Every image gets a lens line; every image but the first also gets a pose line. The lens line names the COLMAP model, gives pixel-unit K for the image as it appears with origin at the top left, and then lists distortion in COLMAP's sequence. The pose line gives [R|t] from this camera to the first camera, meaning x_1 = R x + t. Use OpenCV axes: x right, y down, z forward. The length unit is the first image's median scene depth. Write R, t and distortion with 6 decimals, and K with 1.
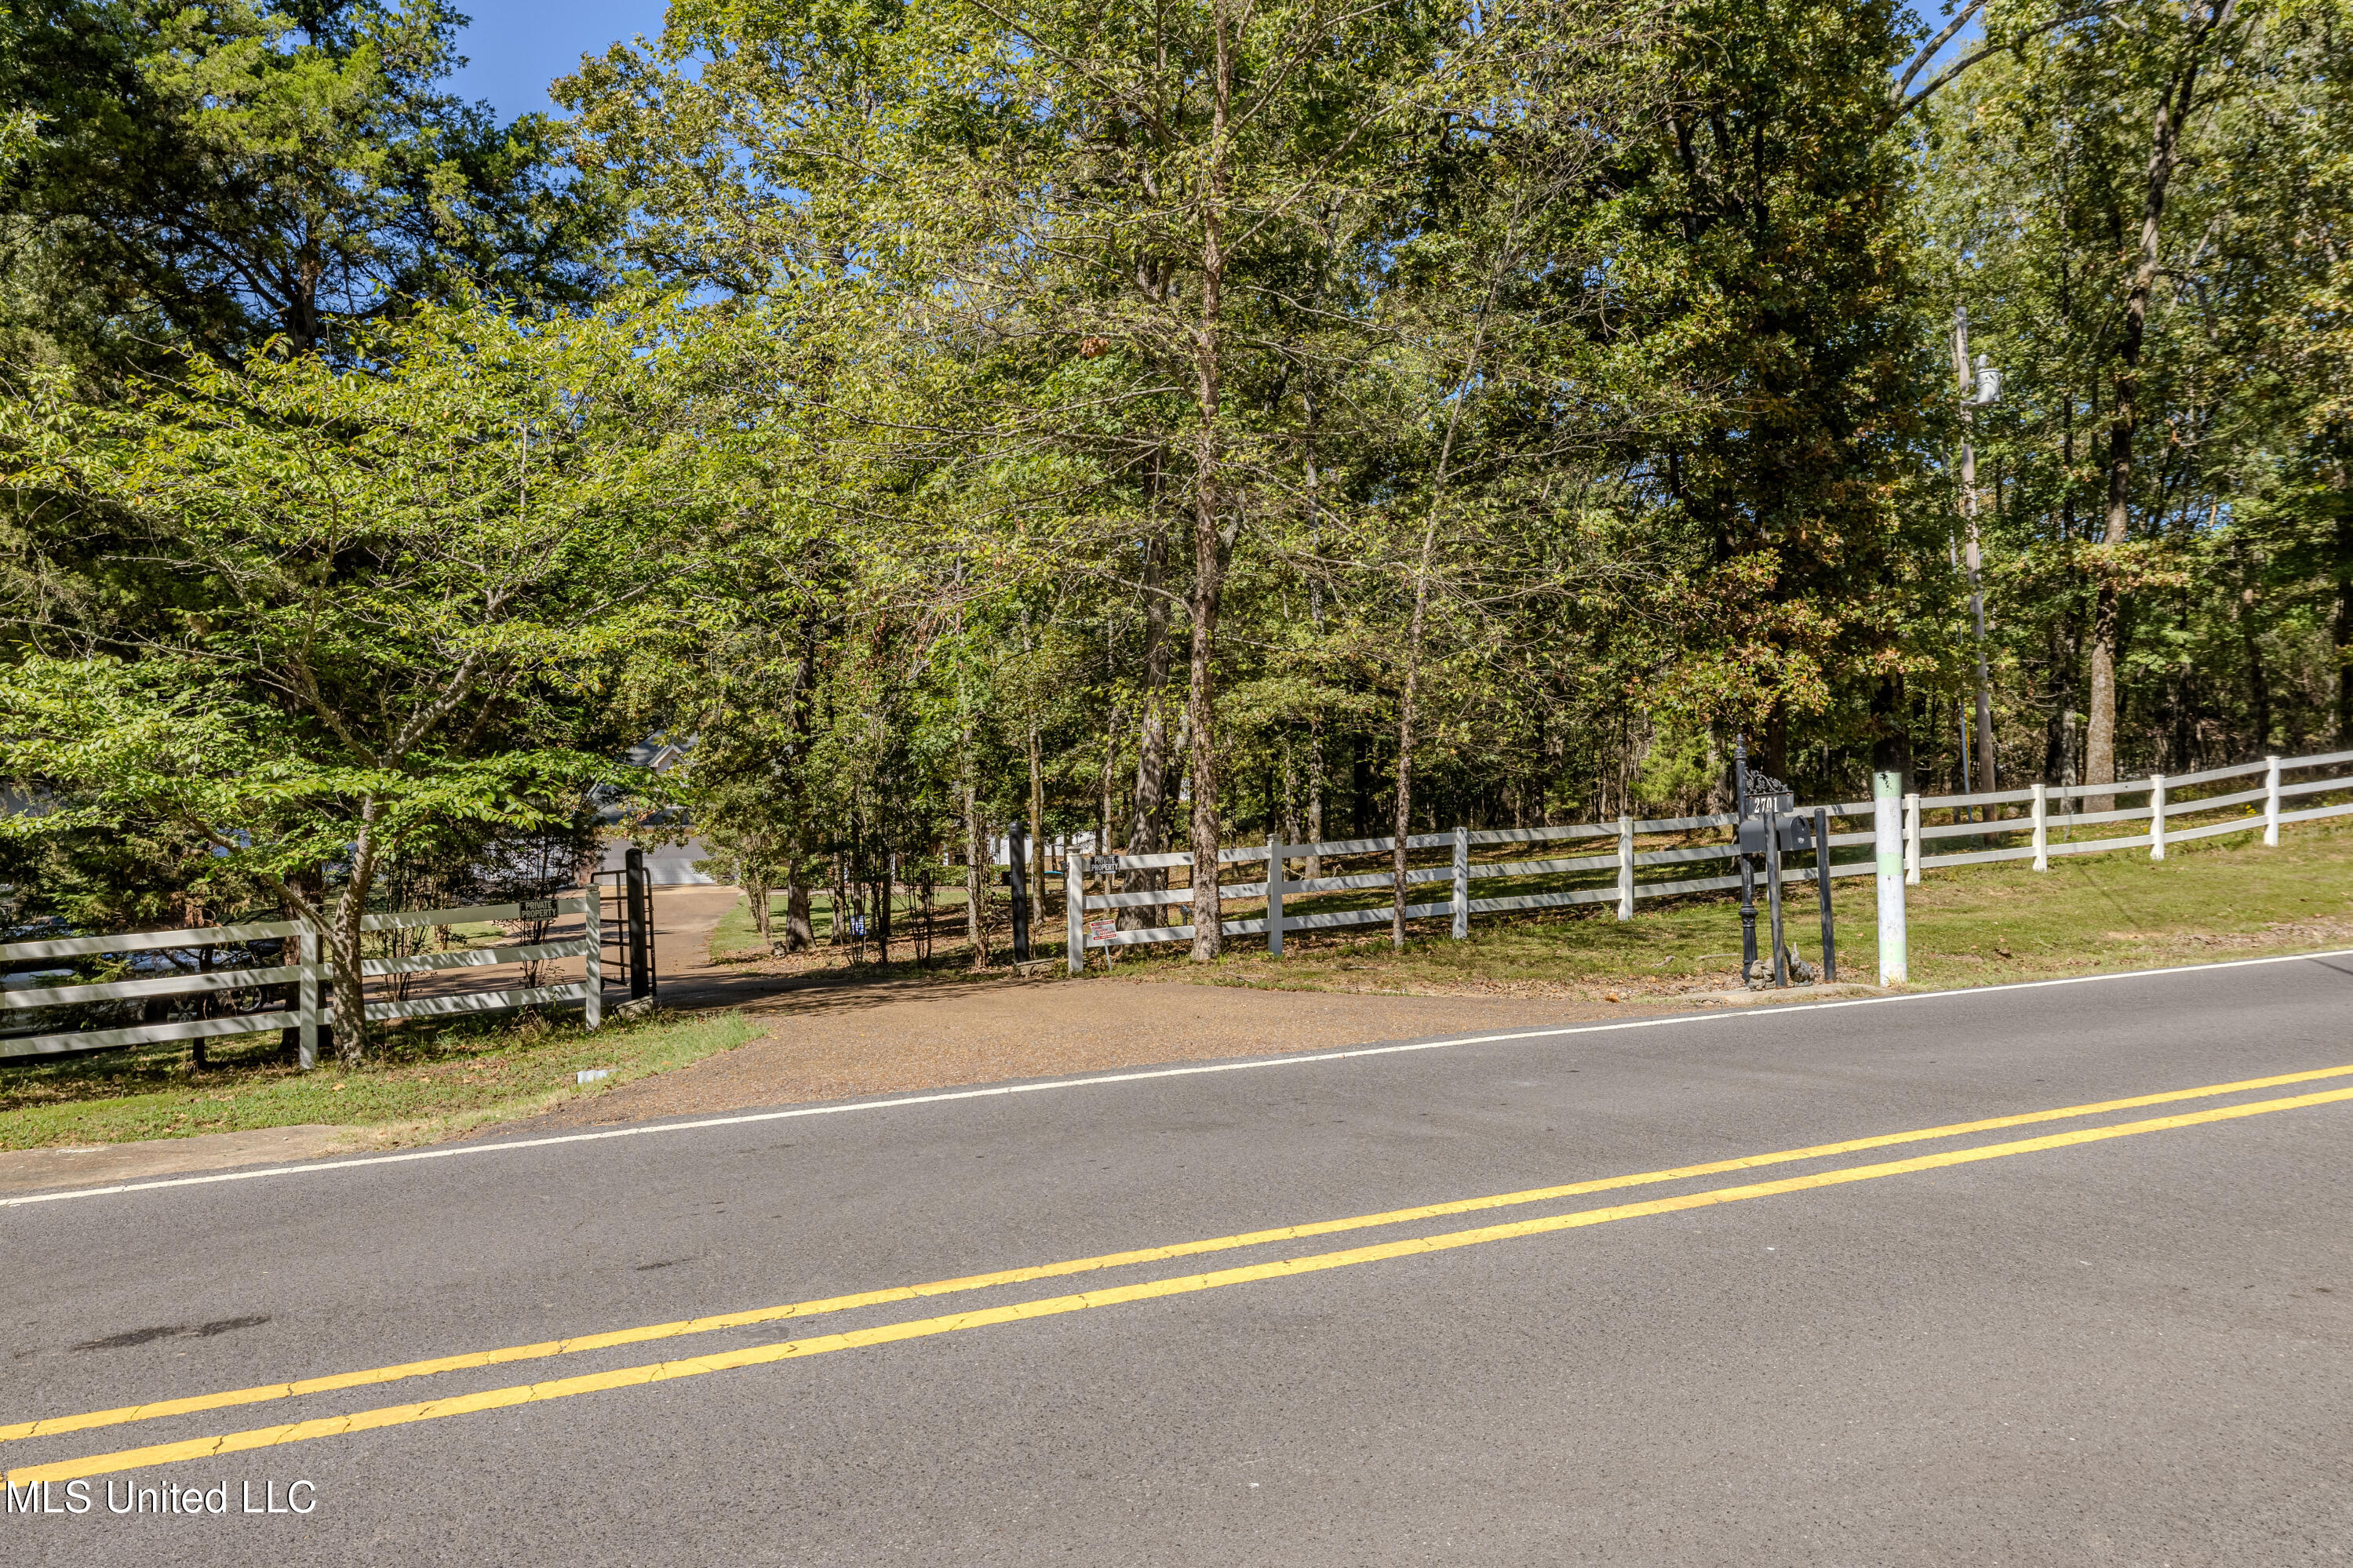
lens RADIAL K [[1633.9, 0, 1169.6], [0, 1633.9, 787.2], [0, 0, 1]] dist [-0.003784, 0.002668]
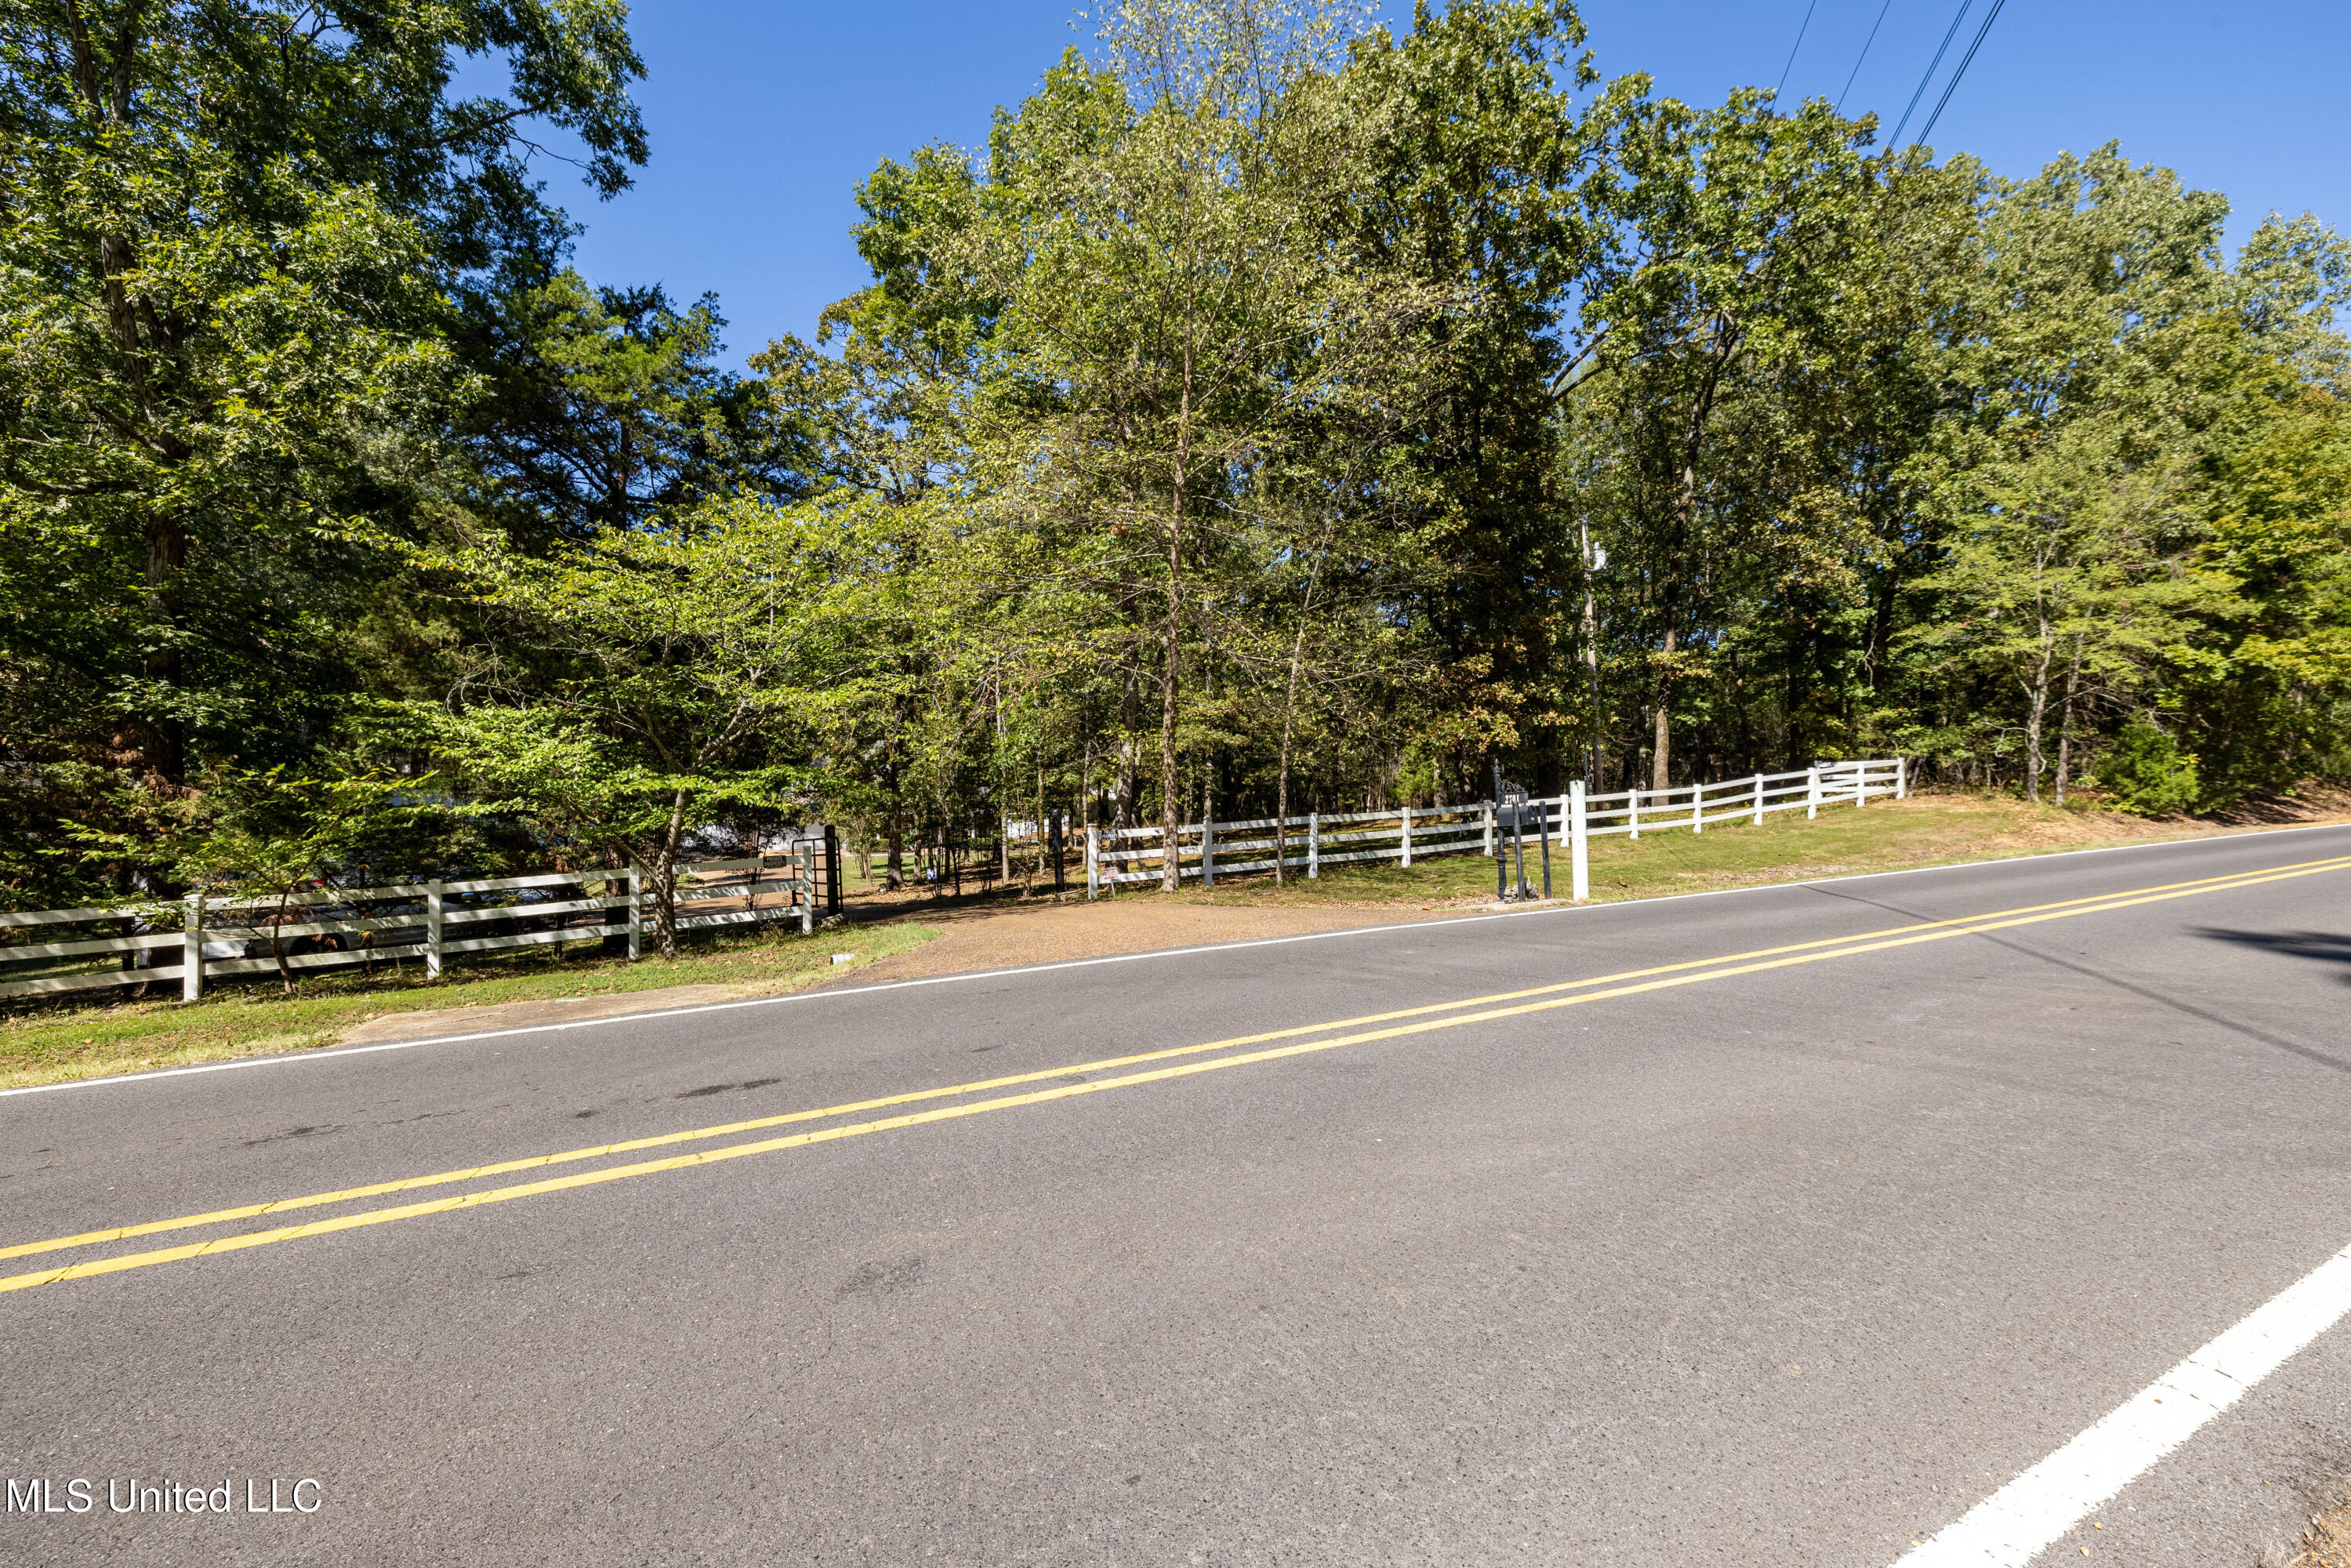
lens RADIAL K [[984.4, 0, 1185.6], [0, 984.4, 786.1], [0, 0, 1]] dist [-0.004677, 0.000295]
pose [[0.997175, 0.003221, 0.075043, -0.034783], [-0.002888, 0.999985, -0.004551, 0.001330], [-0.075056, 0.004321, 0.997170, -0.020282]]
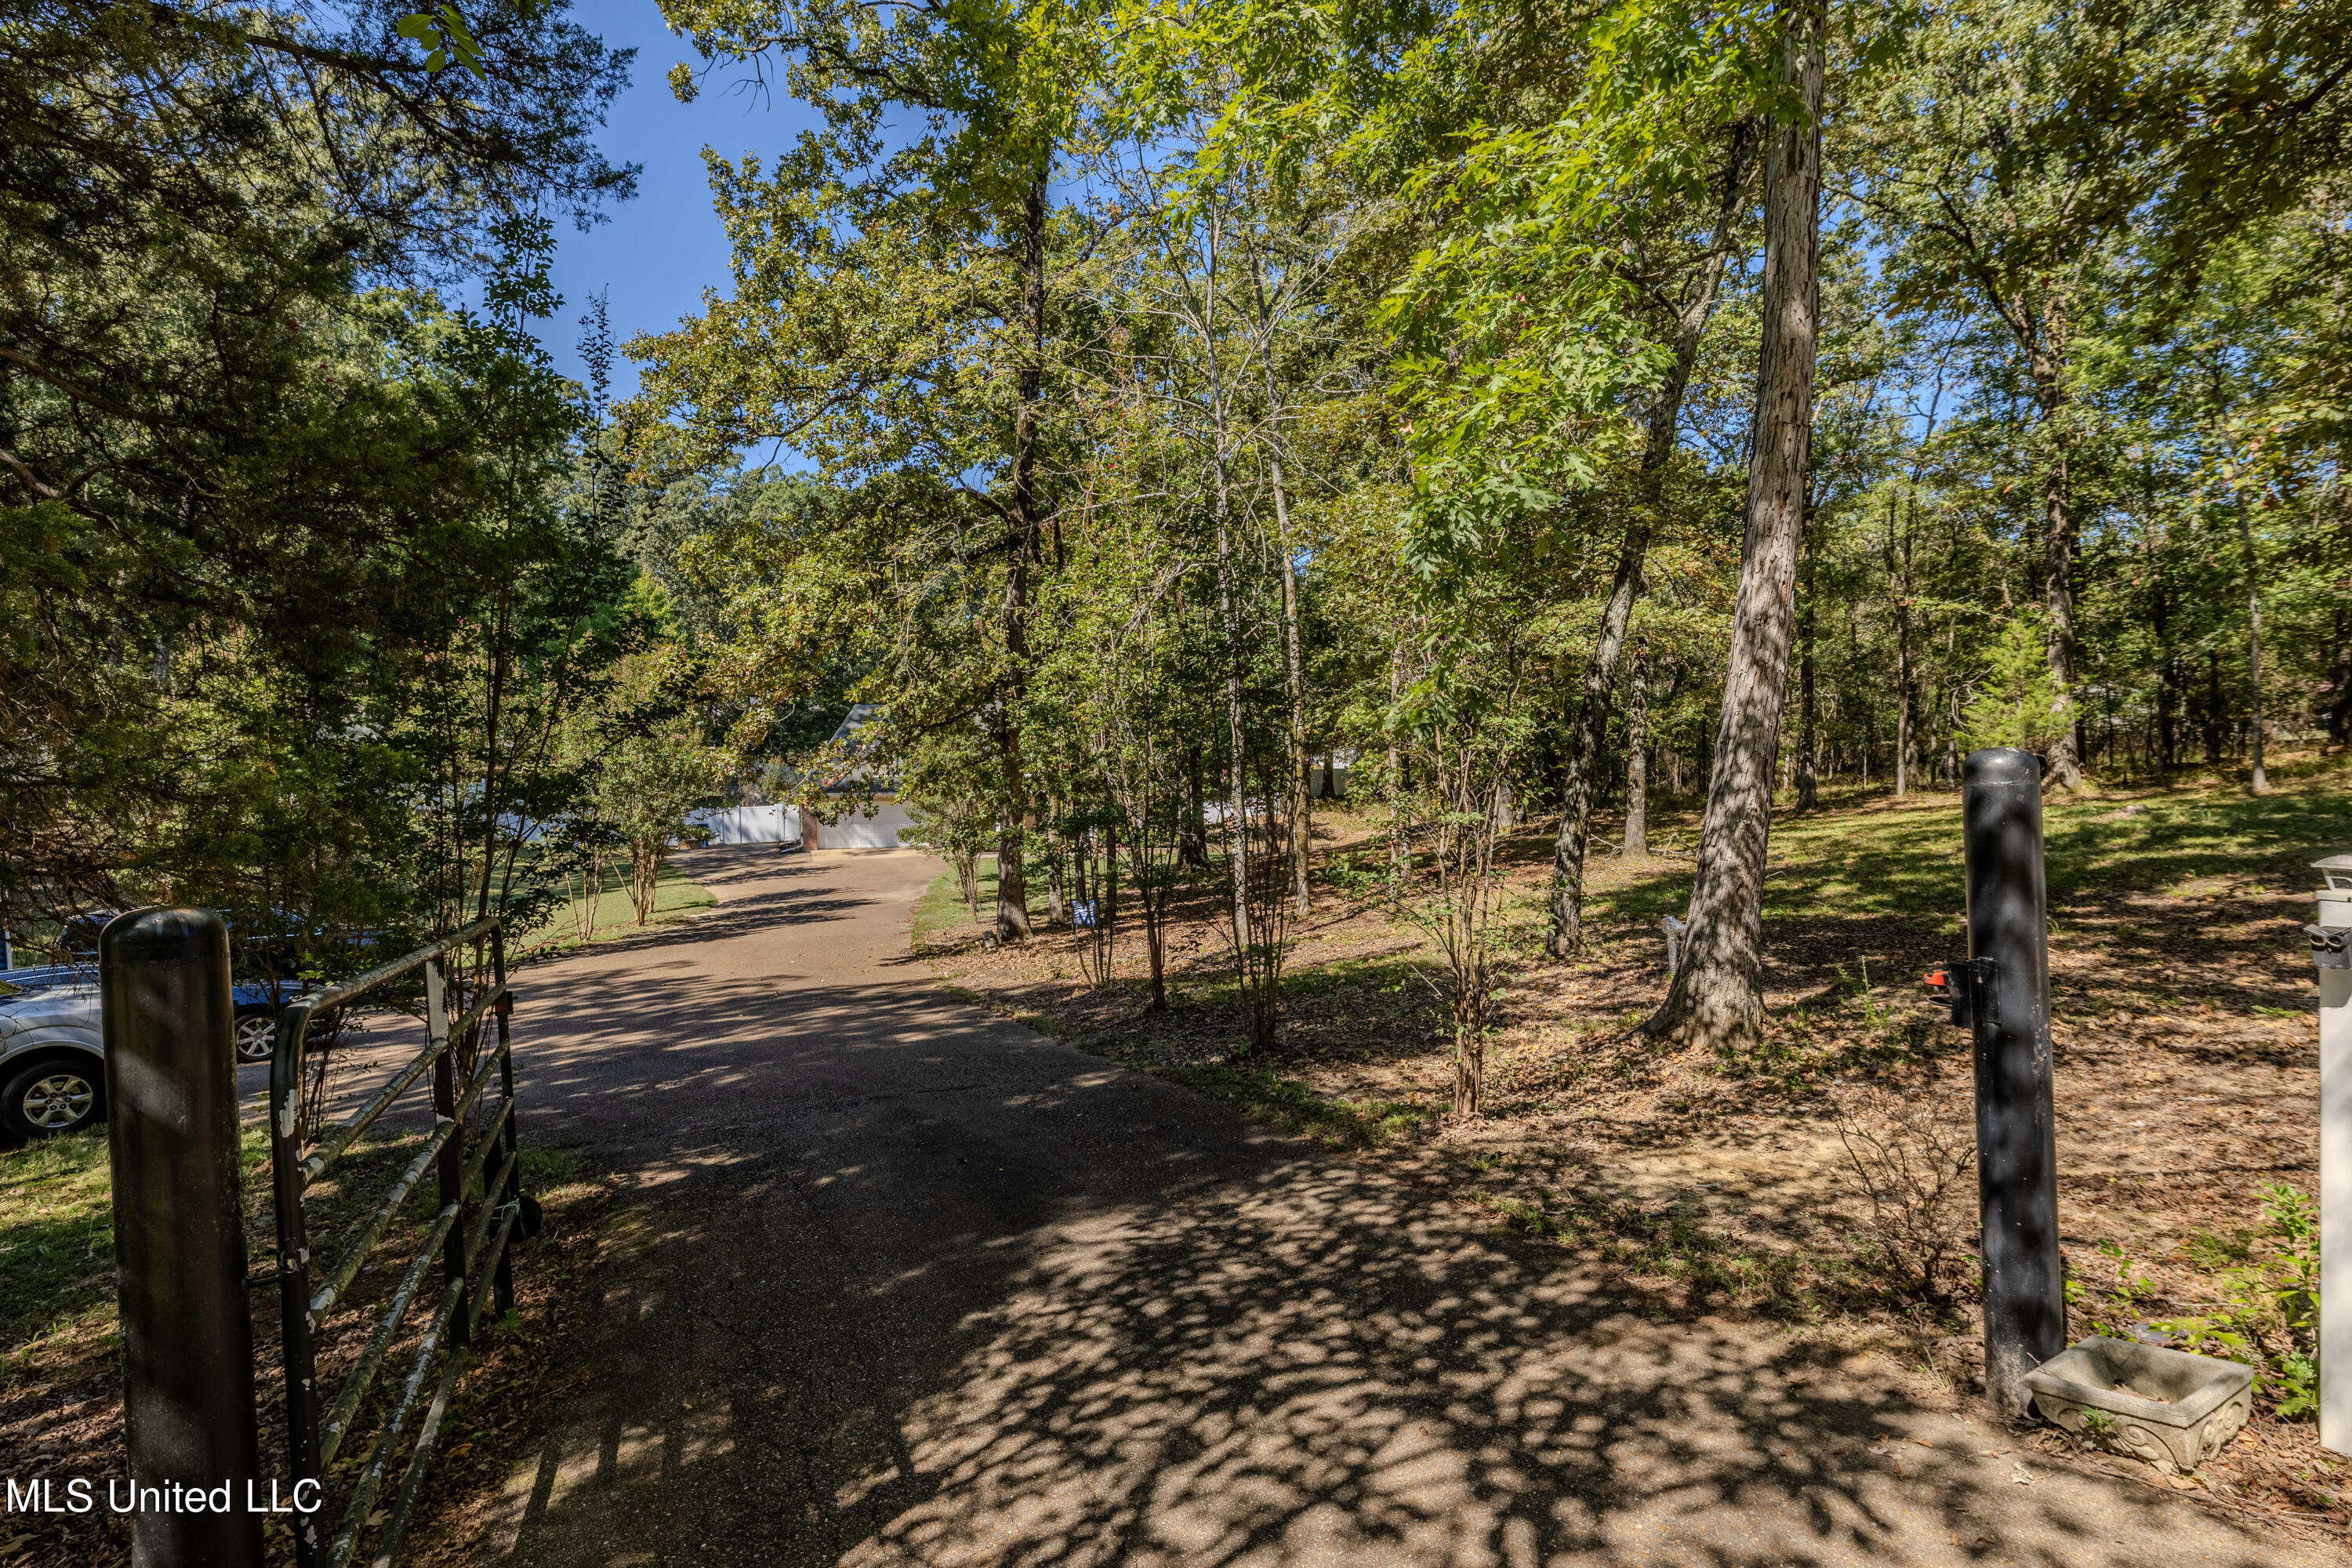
lens RADIAL K [[1279.8, 0, 1178.8], [0, 1279.8, 783.0], [0, 0, 1]] dist [0.000739, 0.000017]
pose [[0.996448, -0.009430, -0.083675, -0.301611], [0.010884, 0.999797, 0.016940, 0.033522], [0.083498, -0.017791, 0.996349, 1.241364]]
